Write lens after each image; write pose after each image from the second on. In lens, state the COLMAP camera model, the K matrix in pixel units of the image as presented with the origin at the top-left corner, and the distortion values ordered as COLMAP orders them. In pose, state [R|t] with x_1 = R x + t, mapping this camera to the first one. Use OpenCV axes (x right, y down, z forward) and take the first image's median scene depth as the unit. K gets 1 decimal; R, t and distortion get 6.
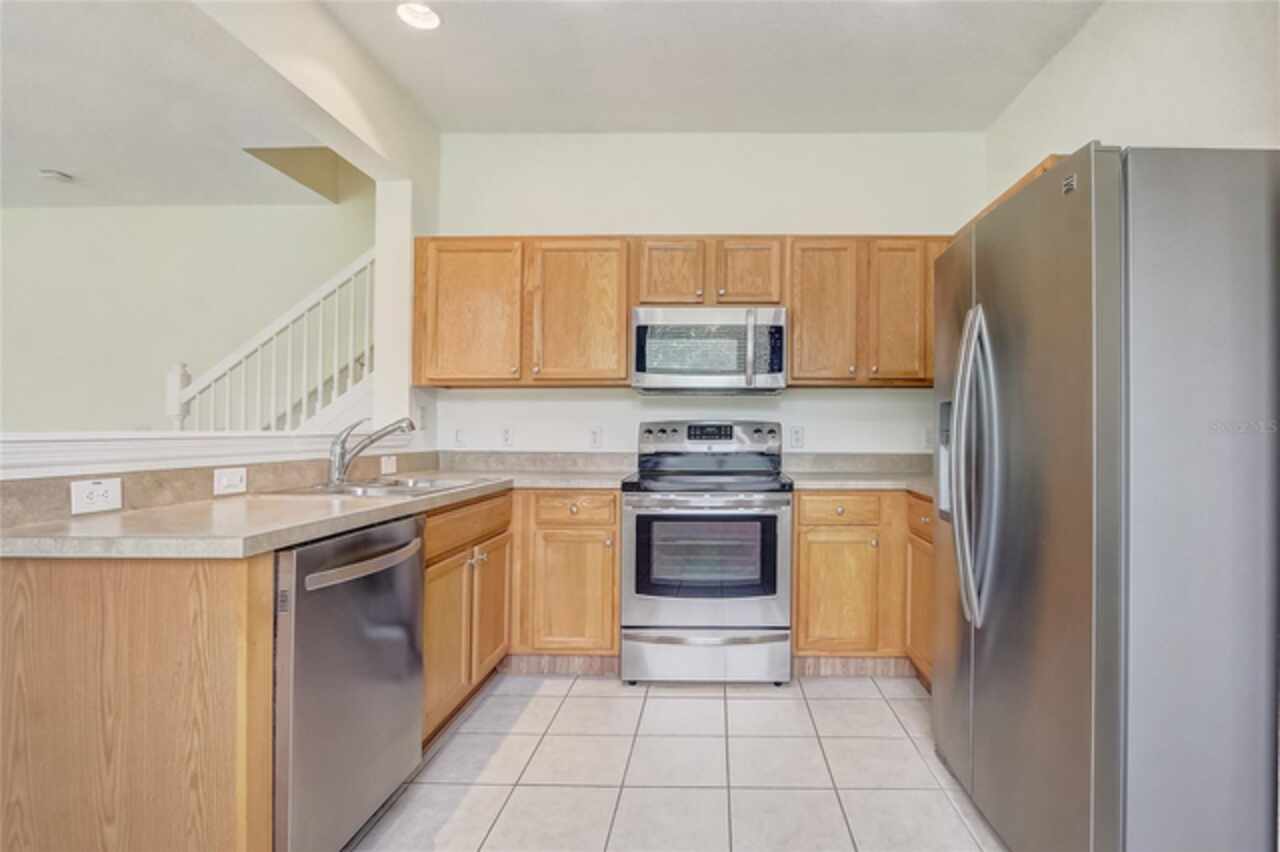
lens RADIAL K [[595.1, 0, 639.5], [0, 595.1, 427.2], [0, 0, 1]] dist [-0.018155, 0.000845]
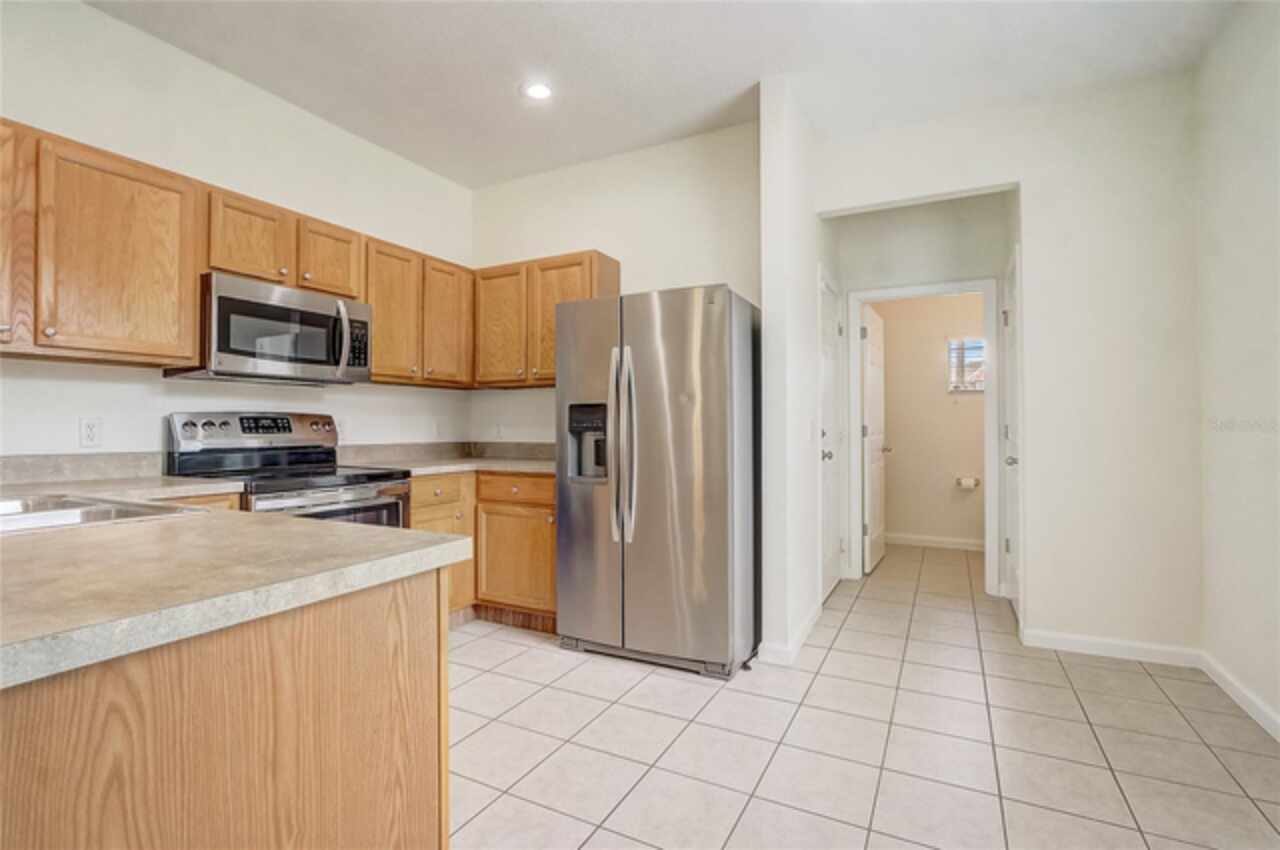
lens RADIAL K [[595.1, 0, 614.1], [0, 595.1, 429.8], [0, 0, 1]] dist [-0.018155, 0.000845]
pose [[0.483020, -0.007060, 0.875581, -0.443869], [-0.005065, 0.999928, 0.010856, 0.003642], [-0.875595, -0.009679, 0.482949, 0.117122]]
